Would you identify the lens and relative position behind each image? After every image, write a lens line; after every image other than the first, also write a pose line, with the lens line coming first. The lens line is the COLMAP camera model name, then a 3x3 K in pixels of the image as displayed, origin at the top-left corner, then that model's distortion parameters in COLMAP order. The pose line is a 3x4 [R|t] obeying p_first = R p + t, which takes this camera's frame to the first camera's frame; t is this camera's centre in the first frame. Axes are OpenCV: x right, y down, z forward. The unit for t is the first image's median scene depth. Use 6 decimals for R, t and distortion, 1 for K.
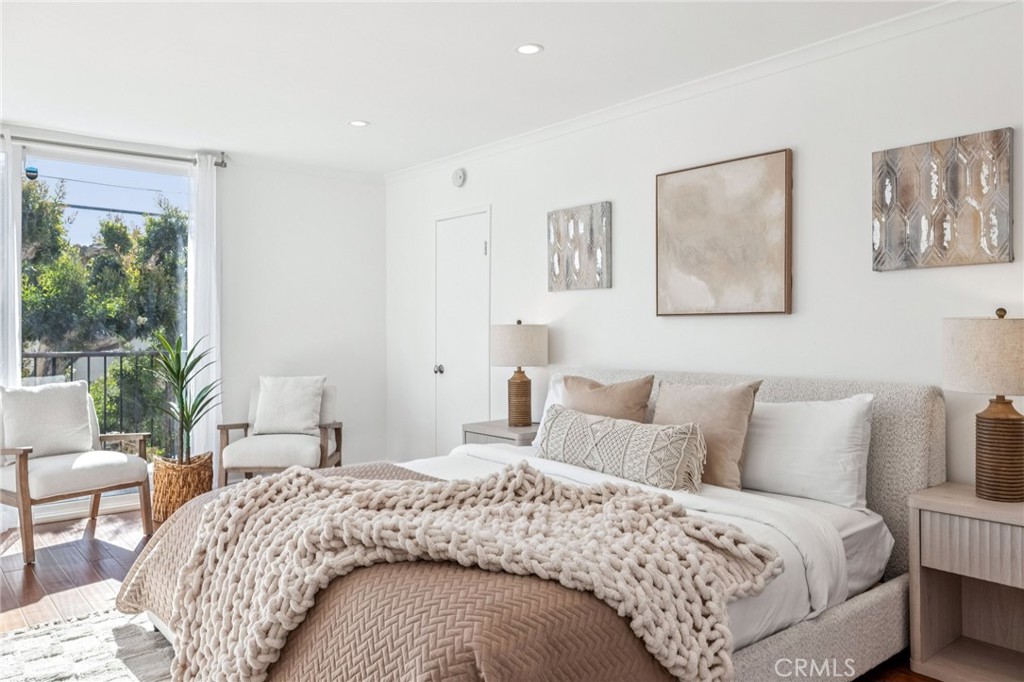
lens RADIAL K [[764.3, 0, 512.0], [0, 764.3, 341.0], [0, 0, 1]] dist [0.006070, 0.002562]
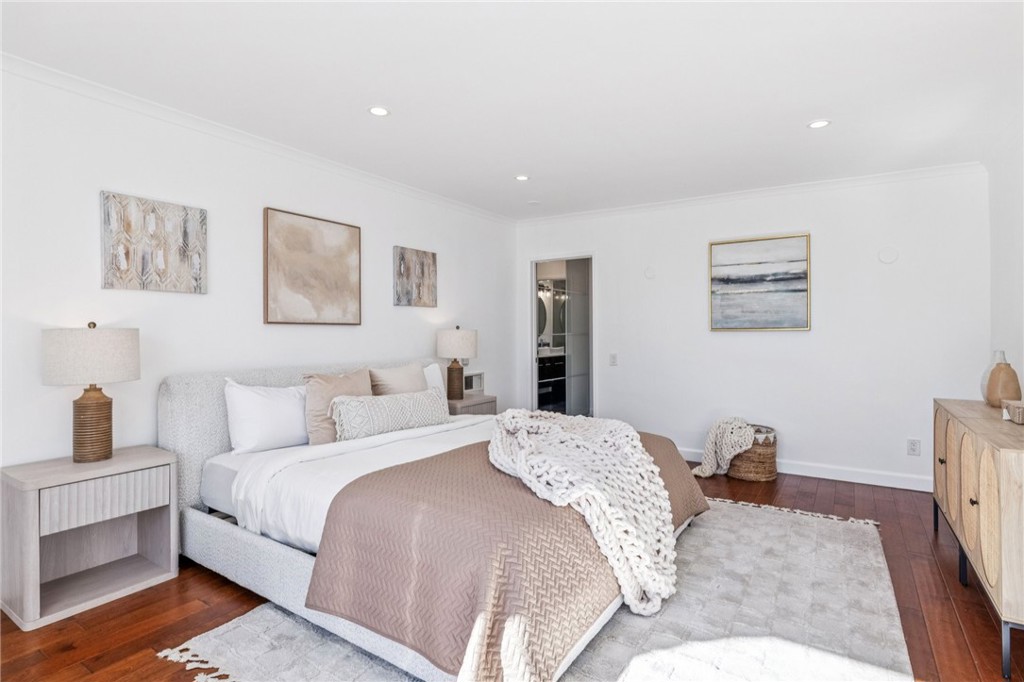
lens RADIAL K [[523.1, 0, 507.6], [0, 523.1, 328.4], [0, 0, 1]] dist [-0.001902, 0.000581]
pose [[-0.295417, 0.015446, 0.955244, -0.745339], [0.020335, 0.999744, -0.009876, -0.008813], [-0.955152, 0.016508, -0.295656, 0.918428]]
